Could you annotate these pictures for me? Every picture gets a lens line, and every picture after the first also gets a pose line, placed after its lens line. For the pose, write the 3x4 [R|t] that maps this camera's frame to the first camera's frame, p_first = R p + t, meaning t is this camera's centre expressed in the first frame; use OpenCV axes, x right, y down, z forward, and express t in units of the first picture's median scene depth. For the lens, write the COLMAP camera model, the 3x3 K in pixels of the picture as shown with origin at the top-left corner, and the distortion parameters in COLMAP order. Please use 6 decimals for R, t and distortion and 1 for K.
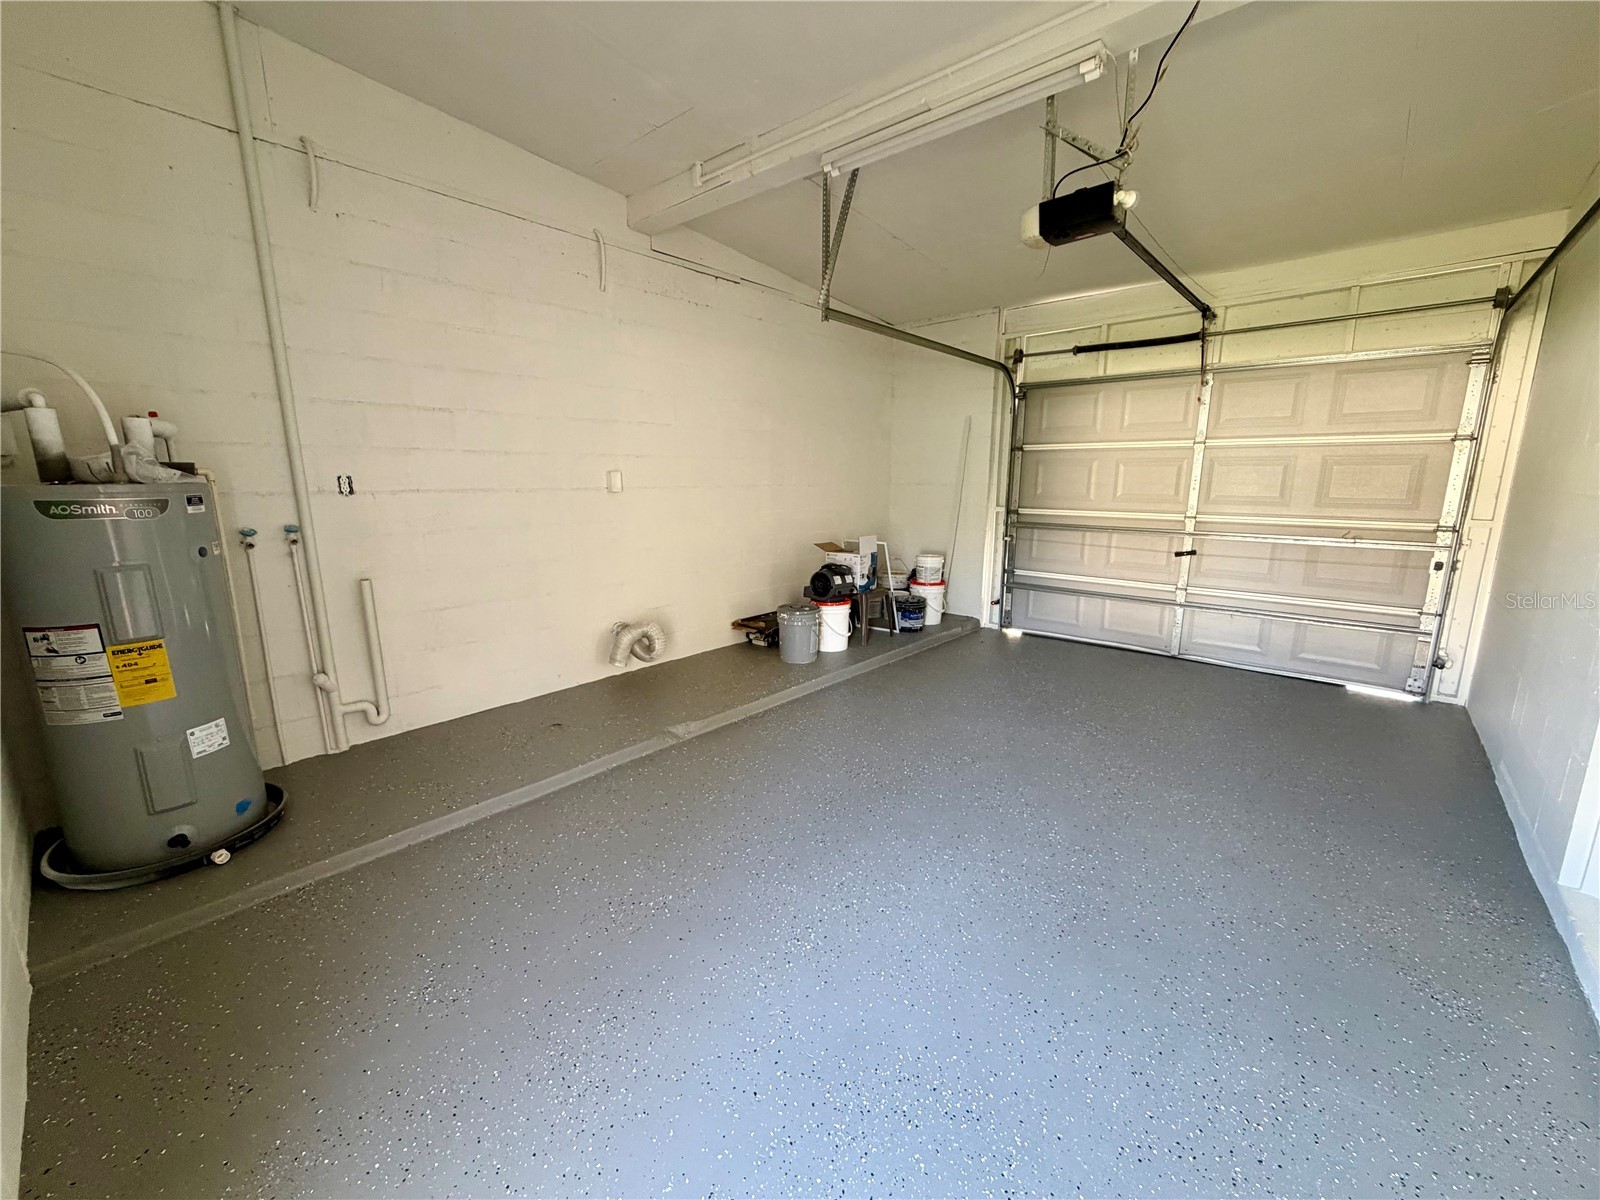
lens RADIAL K [[644.6, 0, 795.6], [0, 644.6, 601.8], [0, 0, 1]] dist [0.006995, -0.000912]
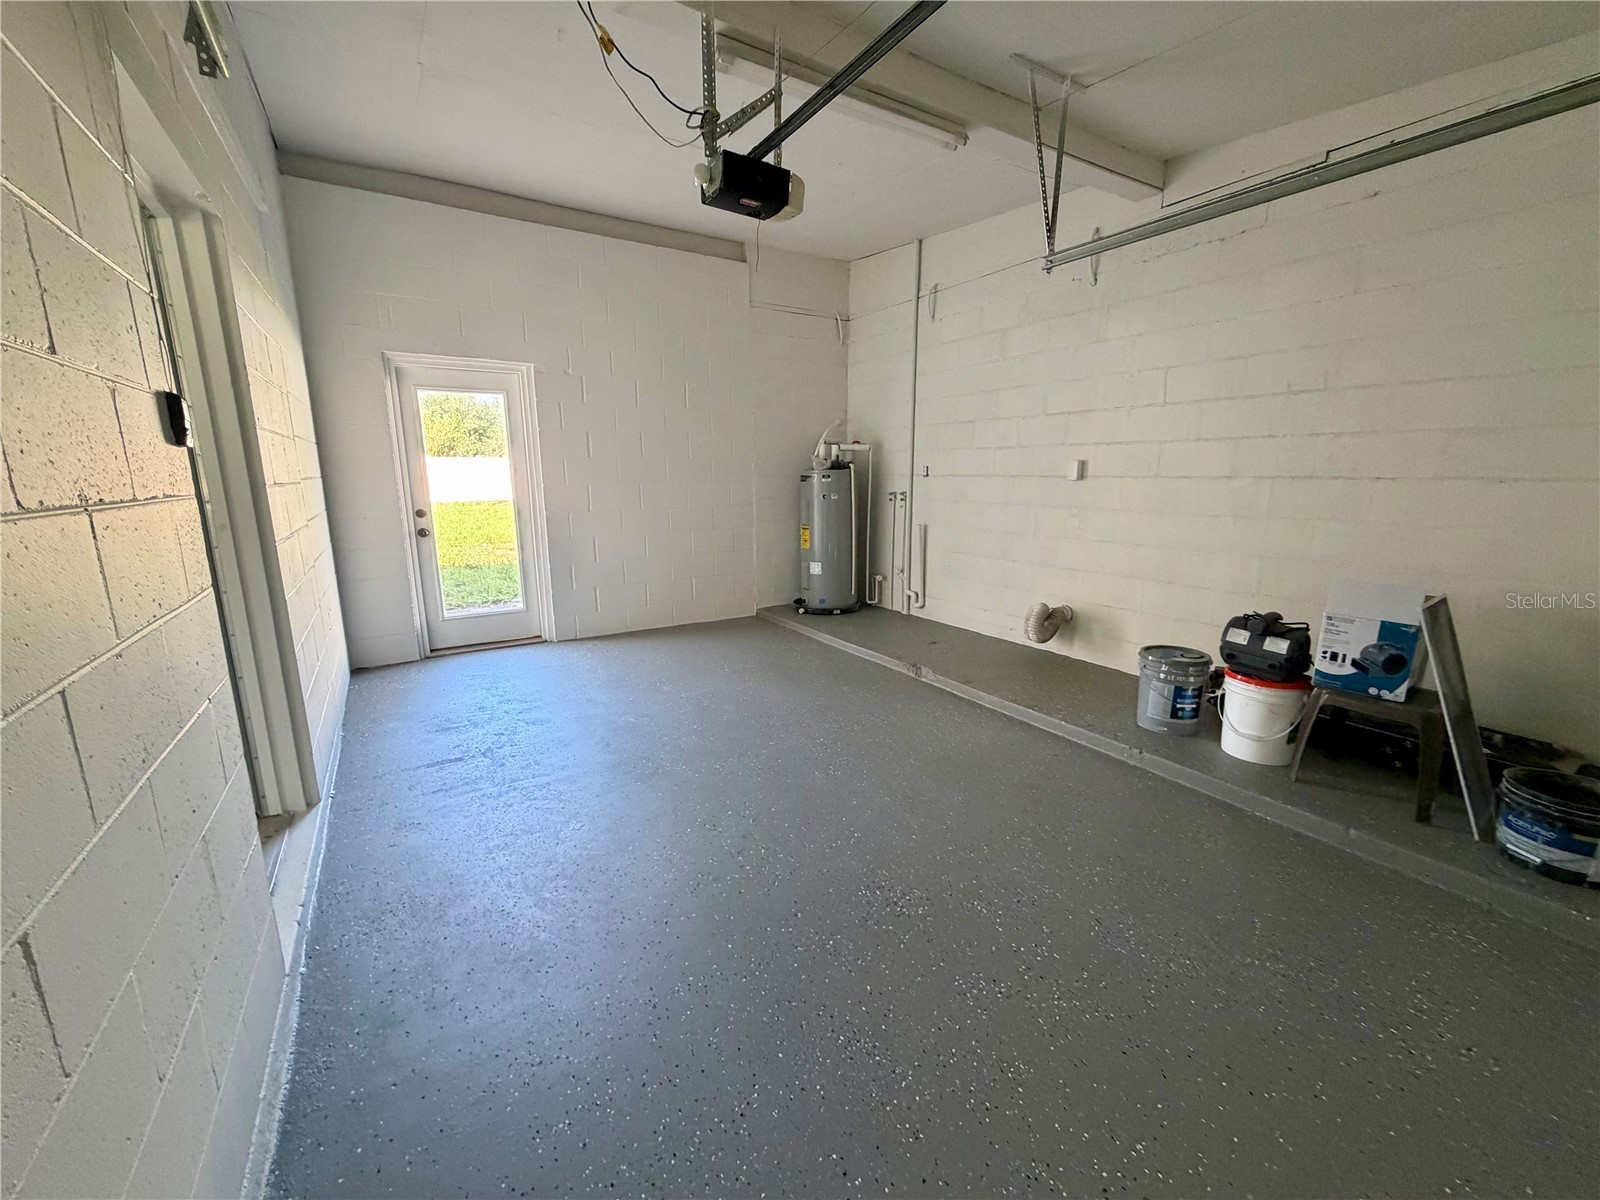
lens RADIAL K [[644.6, 0, 798.6], [0, 644.6, 599.8], [0, 0, 1]] dist [0.006995, -0.000912]
pose [[-0.280413, 0.191691, -0.940544, 1.010910], [-0.180543, 0.951835, 0.247820, -0.192456], [0.942747, 0.239301, -0.232299, 1.017502]]
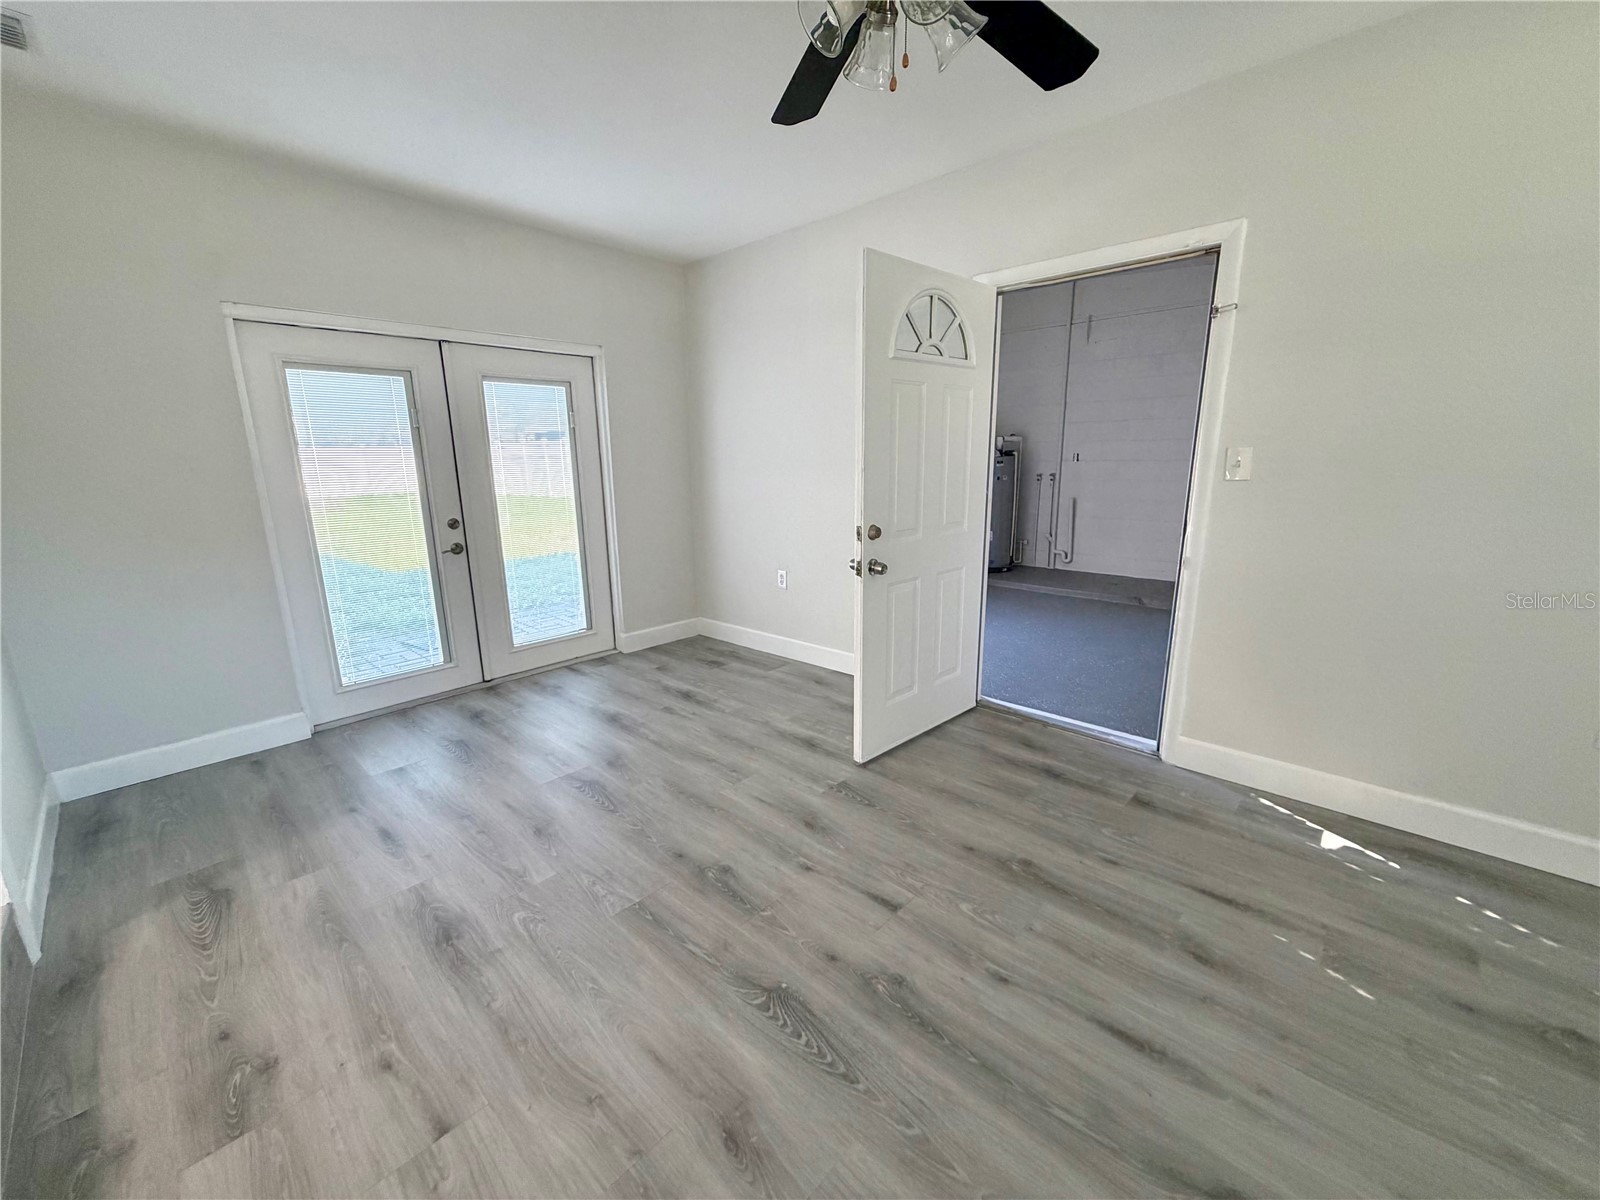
lens RADIAL K [[644.6, 0, 807.7], [0, 644.6, 593.5], [0, 0, 1]] dist [0.006995, -0.000912]
pose [[-0.020229, 0.209271, -0.977648, 1.499278], [-0.174326, 0.962131, 0.209556, -0.021028], [0.984480, 0.174668, 0.017018, 0.074368]]
